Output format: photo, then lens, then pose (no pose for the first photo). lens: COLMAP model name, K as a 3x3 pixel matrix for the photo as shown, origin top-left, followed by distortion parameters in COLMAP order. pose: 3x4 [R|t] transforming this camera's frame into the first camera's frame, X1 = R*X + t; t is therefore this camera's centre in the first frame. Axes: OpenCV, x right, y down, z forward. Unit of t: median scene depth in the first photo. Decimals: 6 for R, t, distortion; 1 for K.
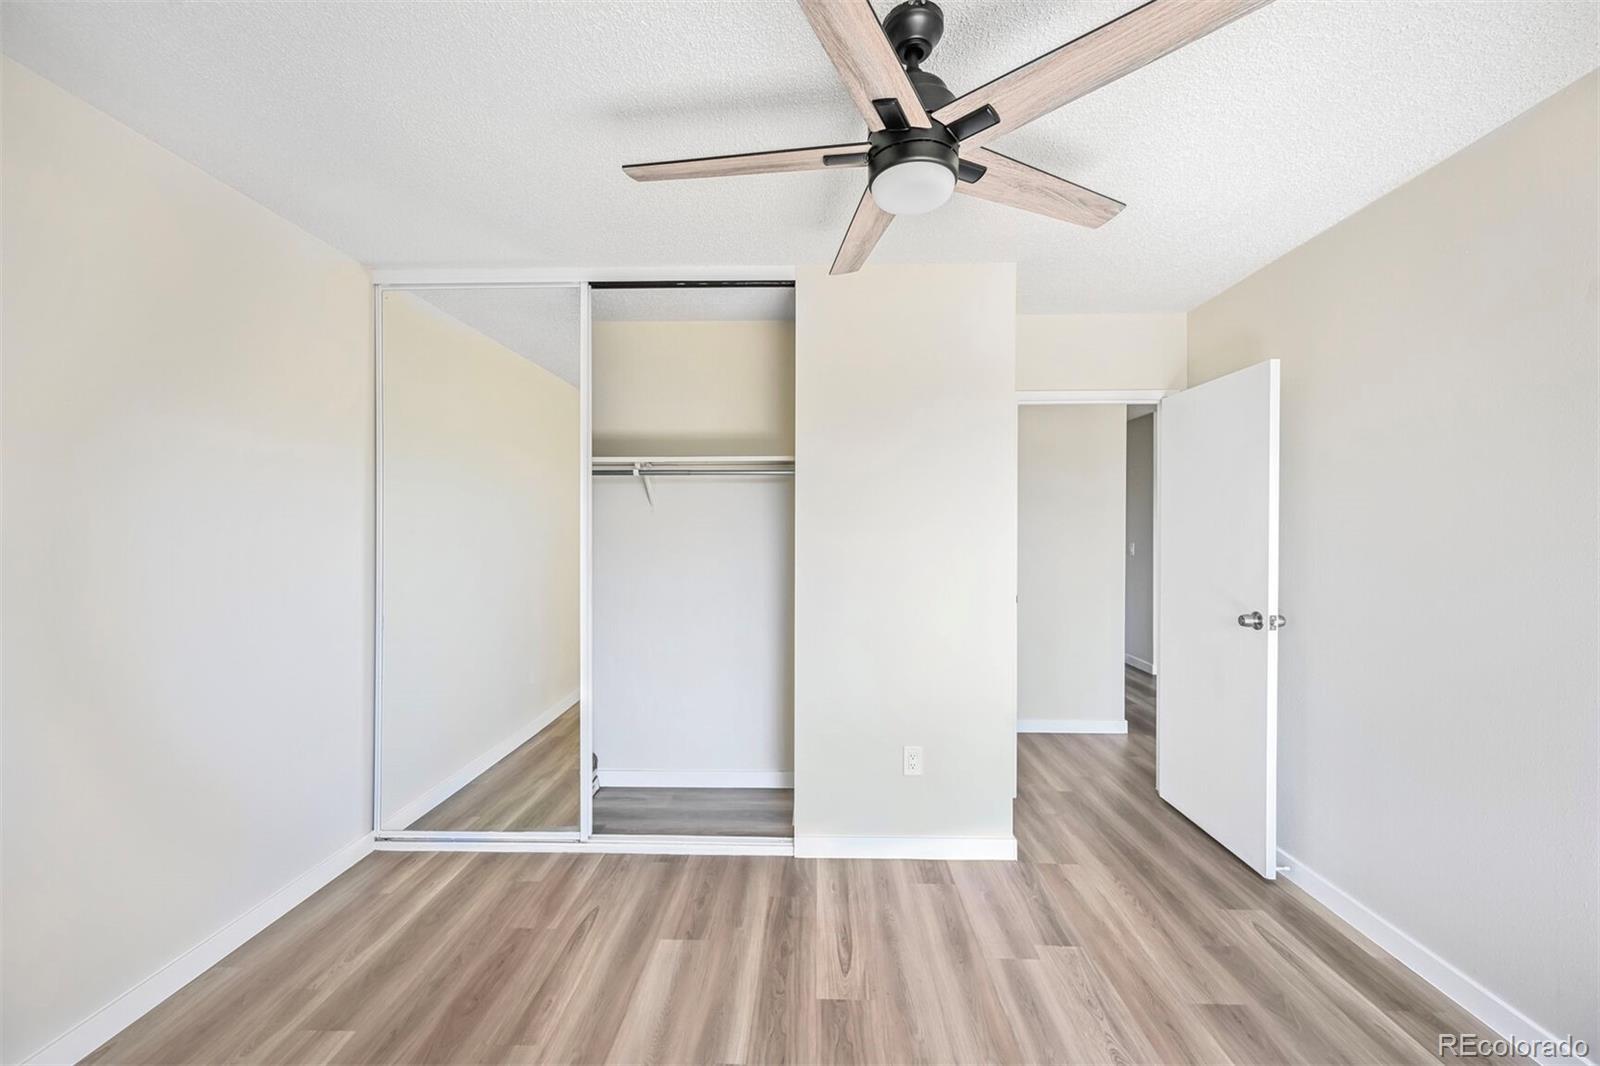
lens RADIAL K [[630.8, 0, 799.7], [0, 630.8, 532.8], [0, 0, 1]] dist [0.002358, 0.000047]
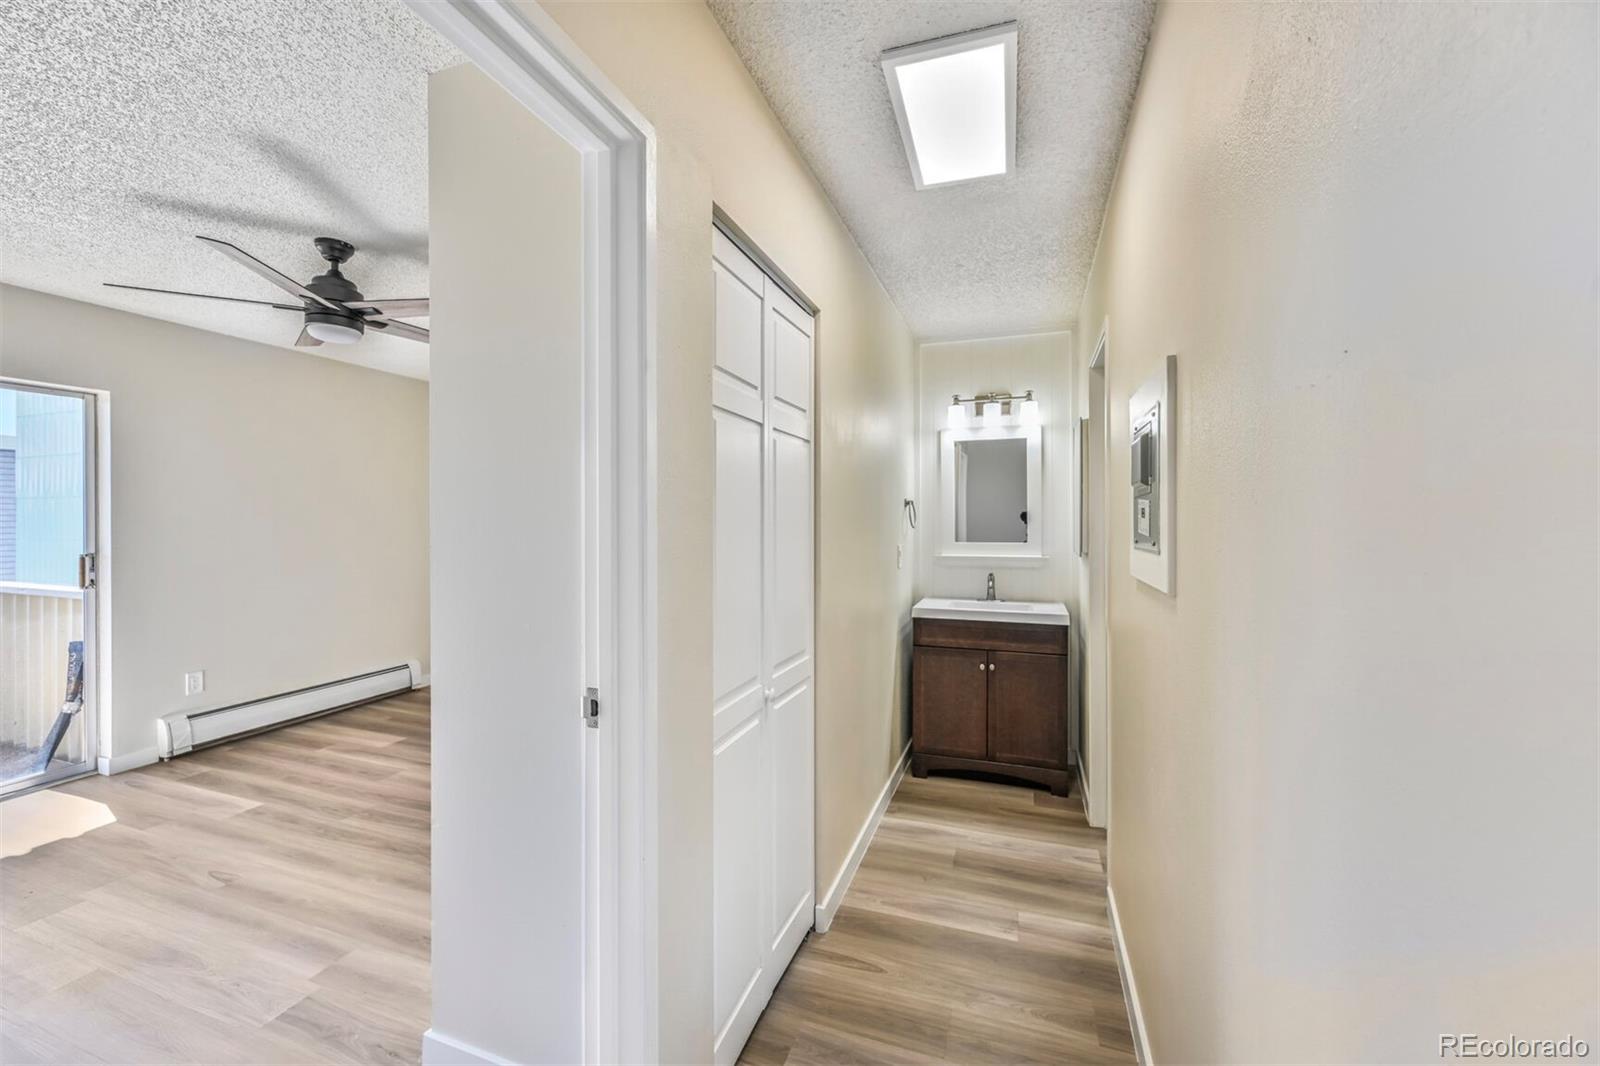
lens RADIAL K [[630.8, 0, 799.2], [0, 630.8, 520.1], [0, 0, 1]] dist [0.002358, 0.000047]
pose [[-0.304532, 0.001852, -0.952500, 1.067753], [-0.001776, 0.999995, 0.002513, -0.016897], [0.952500, 0.002457, -0.304527, 2.008564]]
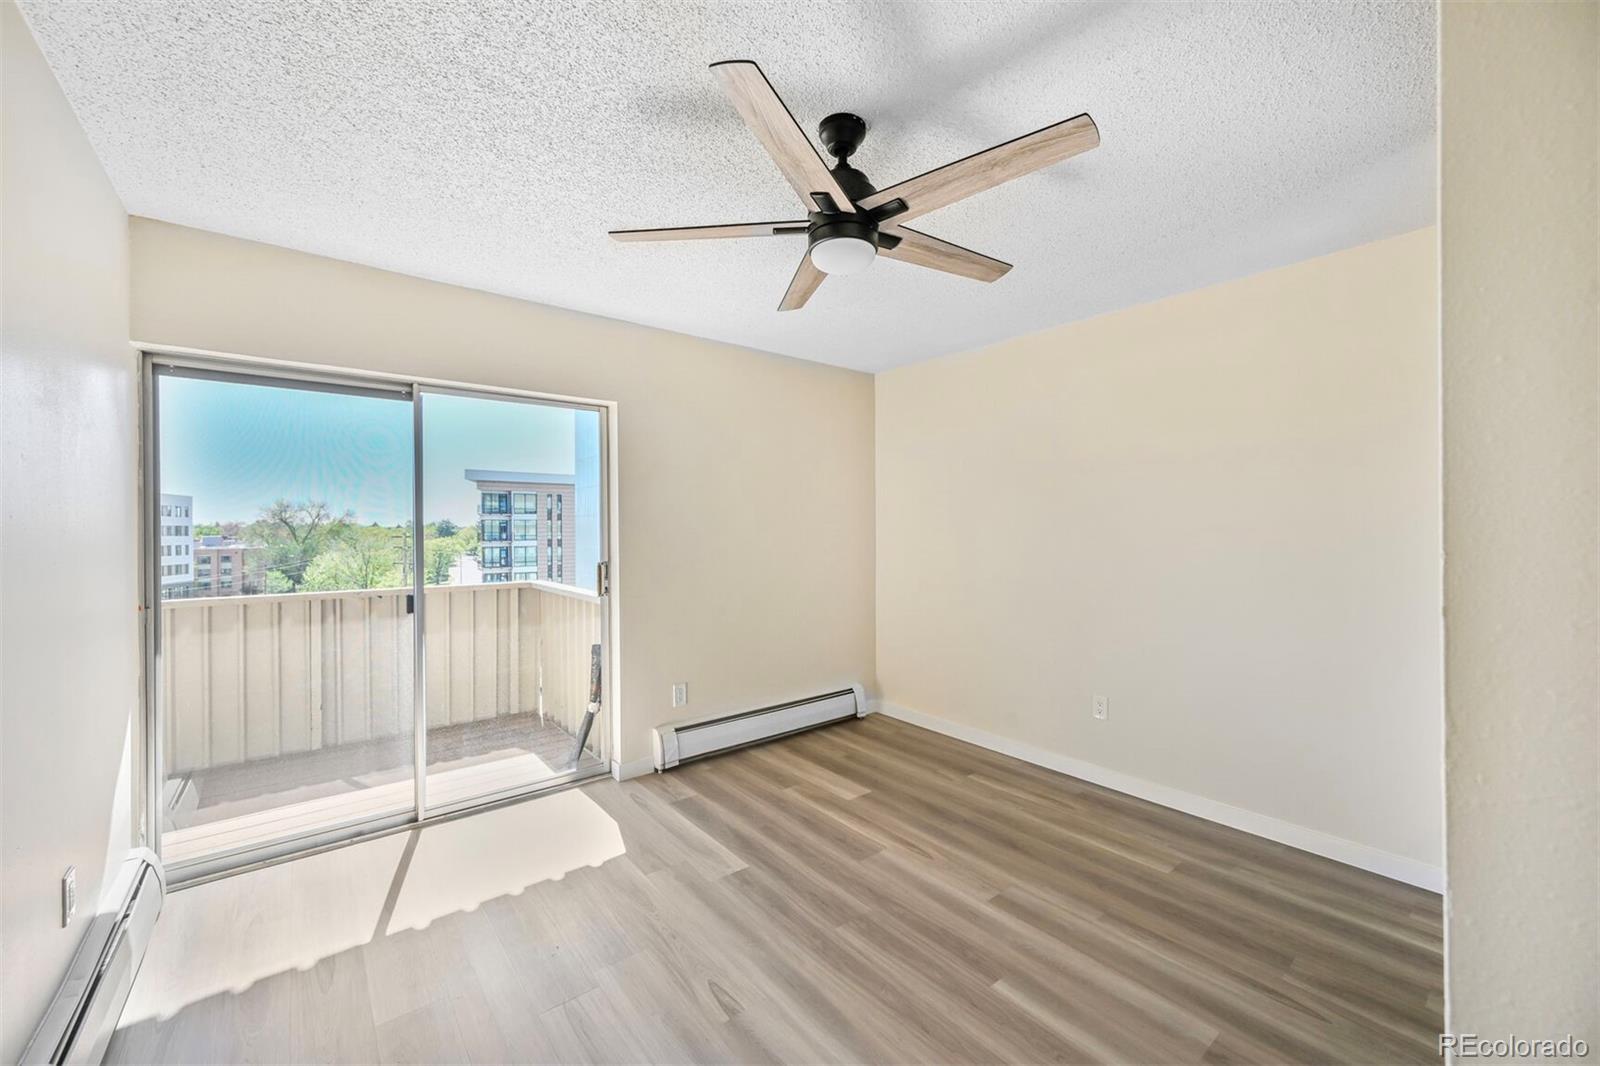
lens RADIAL K [[630.8, 0, 802.2], [0, 630.8, 530.1], [0, 0, 1]] dist [0.002358, 0.000047]
pose [[-0.754715, 0.007529, -0.656010, 0.734839], [0.006842, 0.999970, 0.003604, -0.008990], [0.656017, -0.001768, -0.754744, 1.296077]]
